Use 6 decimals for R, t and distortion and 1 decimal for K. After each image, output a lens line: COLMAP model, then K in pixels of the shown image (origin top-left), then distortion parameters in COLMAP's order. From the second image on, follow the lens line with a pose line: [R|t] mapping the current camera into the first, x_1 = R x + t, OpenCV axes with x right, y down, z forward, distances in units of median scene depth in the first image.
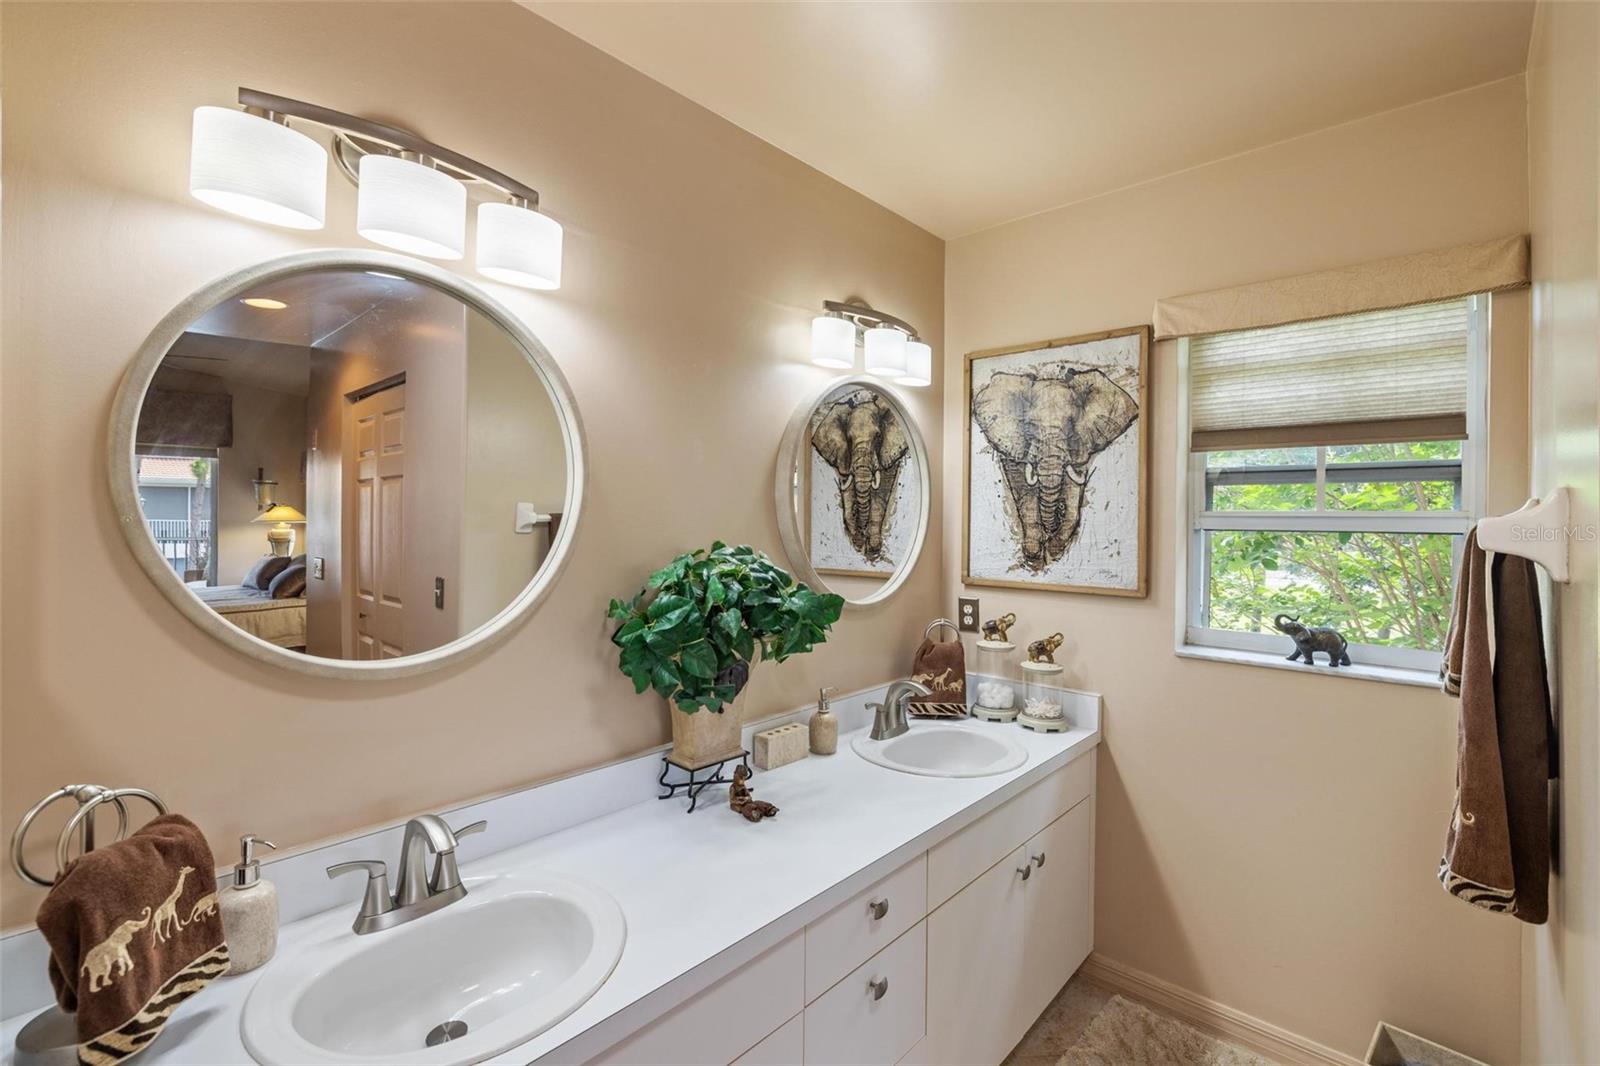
lens RADIAL K [[713.5, 0, 799.2], [0, 713.5, 519.5], [0, 0, 1]] dist [0.001099, 0.000361]
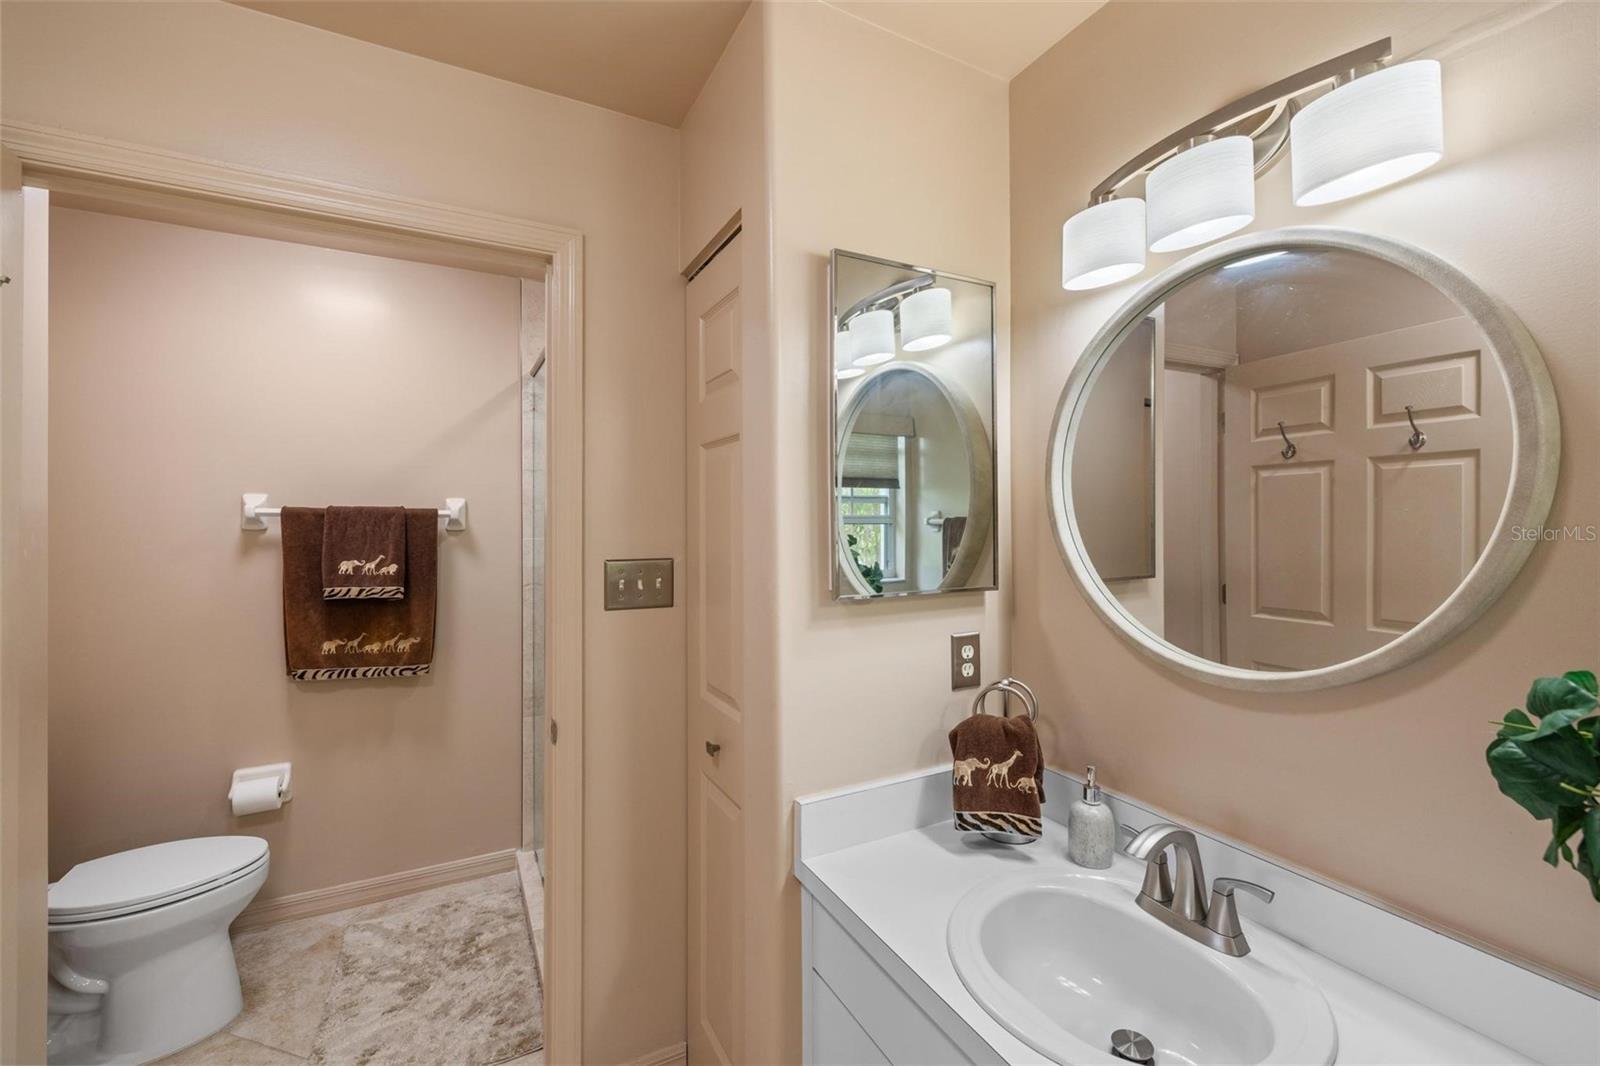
lens RADIAL K [[678.8, 0, 802.1], [0, 678.8, 526.3], [0, 0, 1]] dist [-0.003683, -0.000514]
pose [[-0.336672, 0.001311, -0.941621, 0.590595], [-0.005359, 0.999980, 0.003309, 0.009480], [0.941607, 0.006160, -0.336658, 0.965062]]
